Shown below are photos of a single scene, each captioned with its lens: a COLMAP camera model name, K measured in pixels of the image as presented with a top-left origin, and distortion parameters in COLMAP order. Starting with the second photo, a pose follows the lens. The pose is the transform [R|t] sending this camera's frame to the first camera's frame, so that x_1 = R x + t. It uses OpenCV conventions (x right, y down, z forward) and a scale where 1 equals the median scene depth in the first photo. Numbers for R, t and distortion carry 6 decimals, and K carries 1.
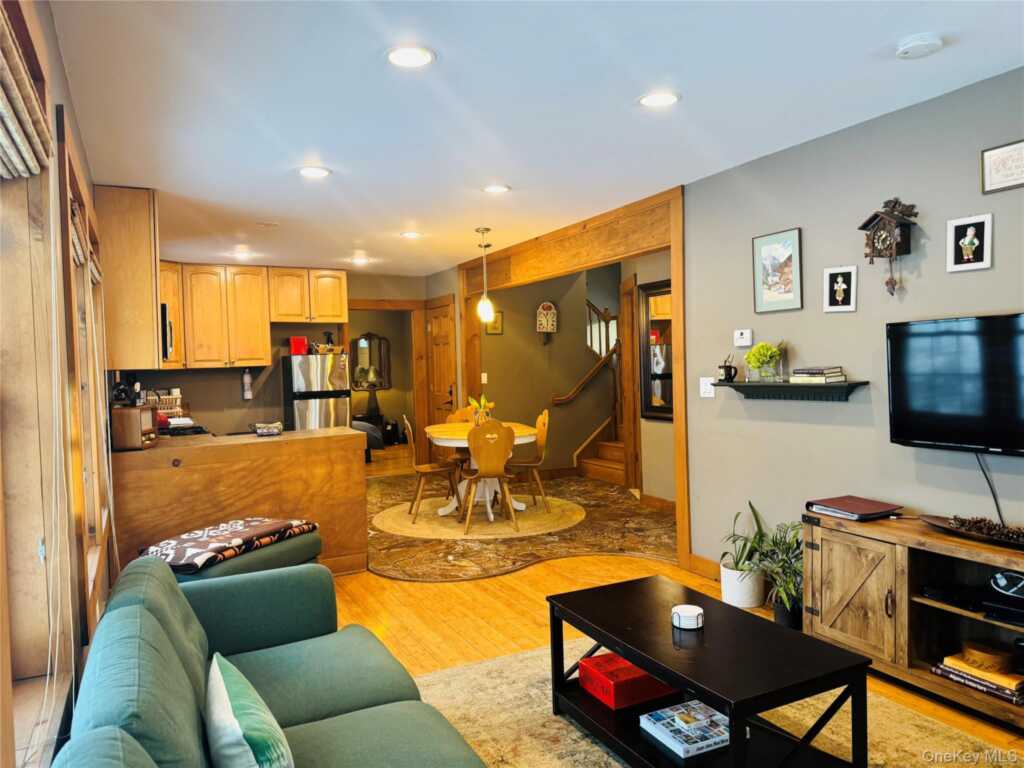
lens RADIAL K [[716.4, 0, 512.0], [0, 716.4, 384.0], [0, 0, 1]] dist [0.097860, -0.128485]
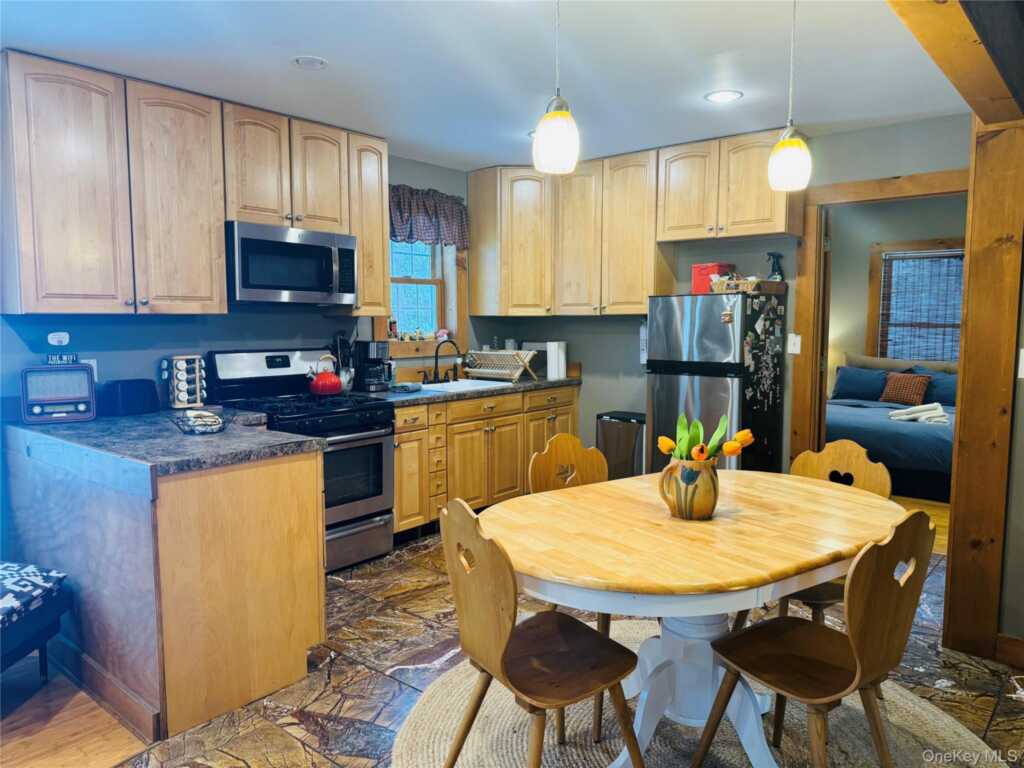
lens RADIAL K [[716.4, 0, 512.0], [0, 716.4, 384.0], [0, 0, 1]] dist [0.097860, -0.128485]
pose [[0.378678, 0.115652, -0.918274, 0.315519], [-0.039052, 0.993275, 0.108994, -0.045256], [0.924704, -0.005413, 0.380647, 1.059009]]
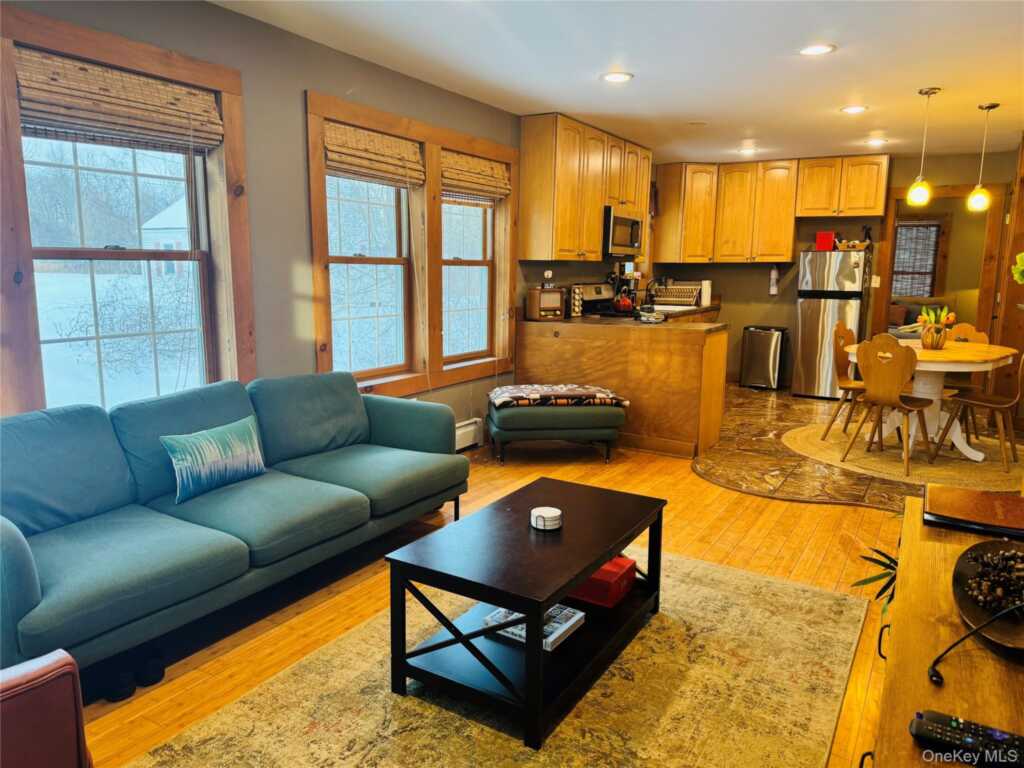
lens RADIAL K [[716.4, 0, 512.0], [0, 716.4, 384.0], [0, 0, 1]] dist [0.097860, -0.128485]
pose [[0.522632, 0.172566, -0.834911, 0.535311], [-0.052564, 0.983960, 0.170469, -0.017194], [0.850936, -0.045207, 0.523320, 0.231304]]
